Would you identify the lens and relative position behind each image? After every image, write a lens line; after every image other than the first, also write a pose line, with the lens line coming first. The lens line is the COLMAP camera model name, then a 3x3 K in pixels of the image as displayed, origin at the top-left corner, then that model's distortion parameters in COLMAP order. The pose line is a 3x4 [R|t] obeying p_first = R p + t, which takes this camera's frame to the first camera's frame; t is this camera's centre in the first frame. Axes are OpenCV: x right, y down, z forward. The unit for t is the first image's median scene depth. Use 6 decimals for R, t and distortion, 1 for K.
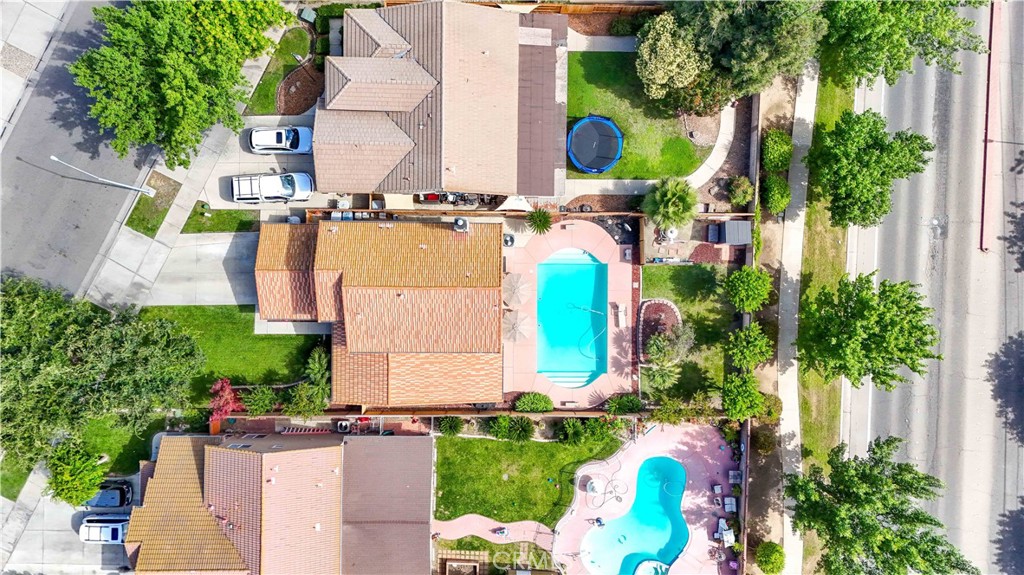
lens RADIAL K [[746.2, 0, 512.5], [0, 746.2, 290.0], [0, 0, 1]] dist [0.093702, -0.102714]
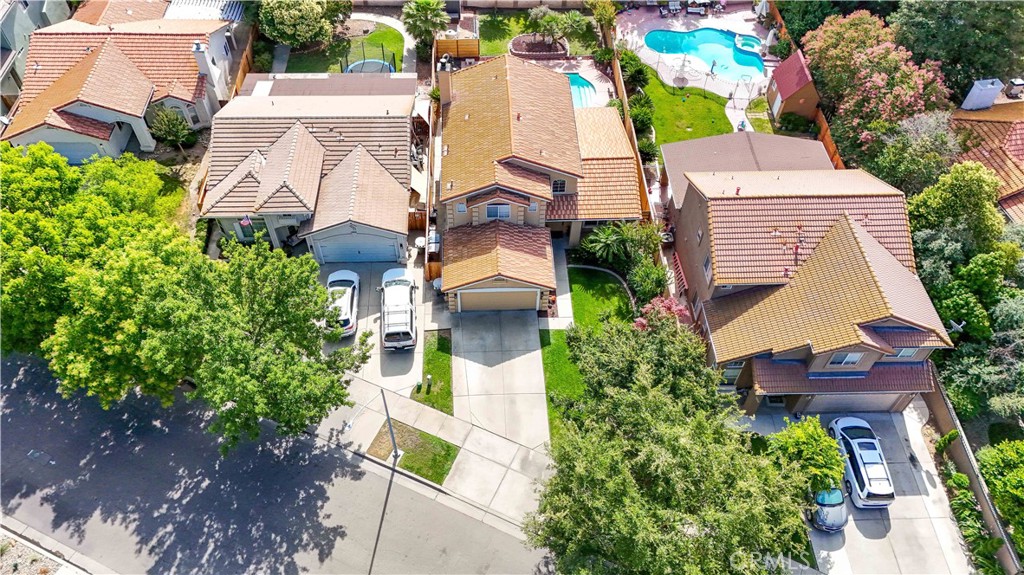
lens RADIAL K [[744.3, 0, 513.3], [0, 744.3, 290.5], [0, 0, 1]] dist [0.079677, -0.069018]
pose [[-0.051979, -0.785068, 0.617224, -0.806727], [0.998564, -0.032854, 0.042306, -0.042062], [-0.012935, 0.618537, 0.785649, 0.333185]]
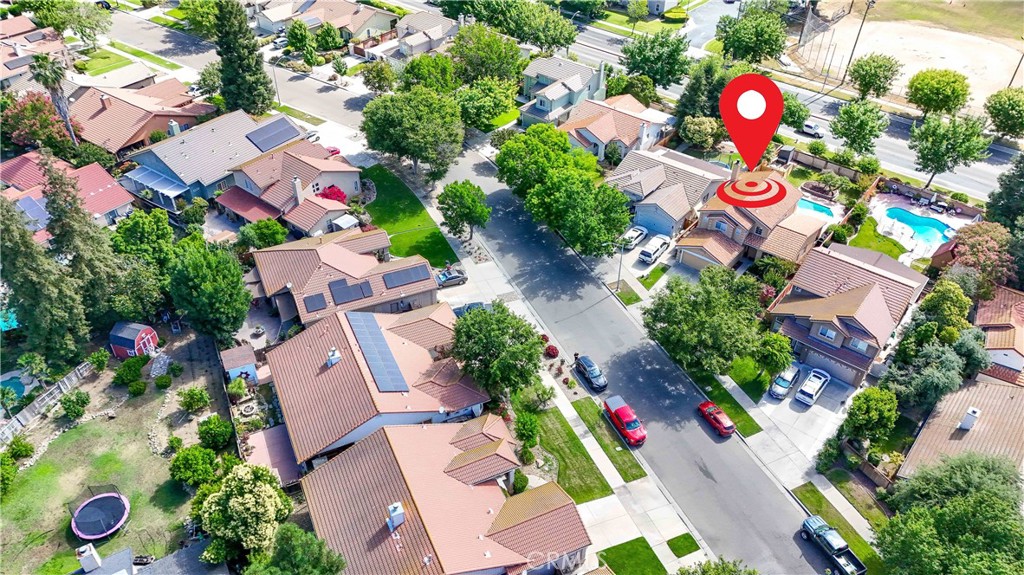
lens RADIAL K [[744.3, 0, 513.3], [0, 744.3, 290.5], [0, 0, 1]] dist [0.079677, -0.069018]
pose [[0.618349, -0.498797, 0.607327, -1.608465], [0.785903, 0.393693, -0.476826, 0.467282], [-0.001262, 0.772145, 0.635445, -0.031264]]
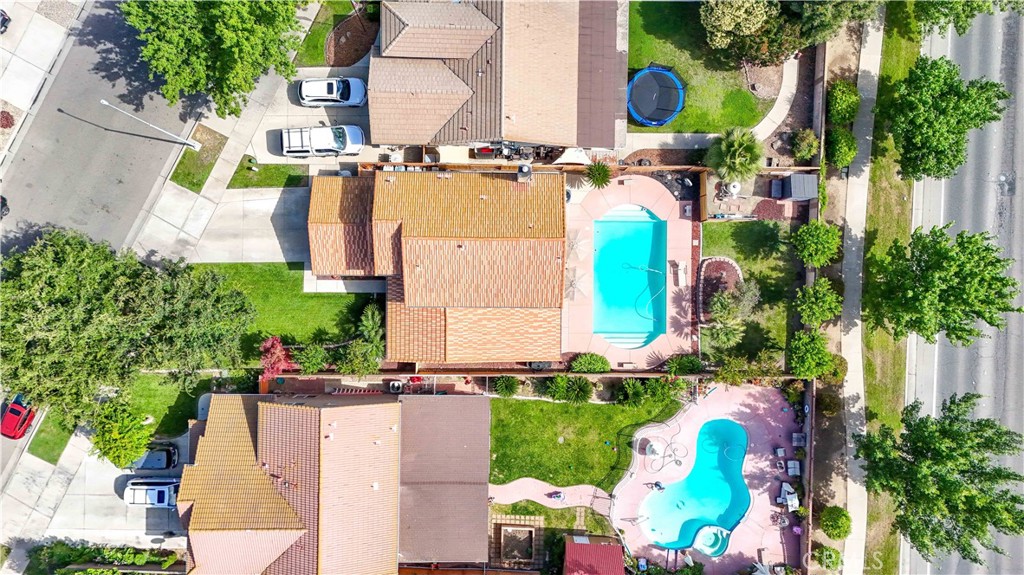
lens RADIAL K [[746.2, 0, 512.5], [0, 746.2, 290.0], [0, 0, 1]] dist [0.093702, -0.102714]
pose [[0.999986, 0.000419, 0.005304, -0.077901], [-0.000405, 0.999997, -0.002479, 0.057700], [-0.005305, 0.002477, 0.999983, 0.029871]]
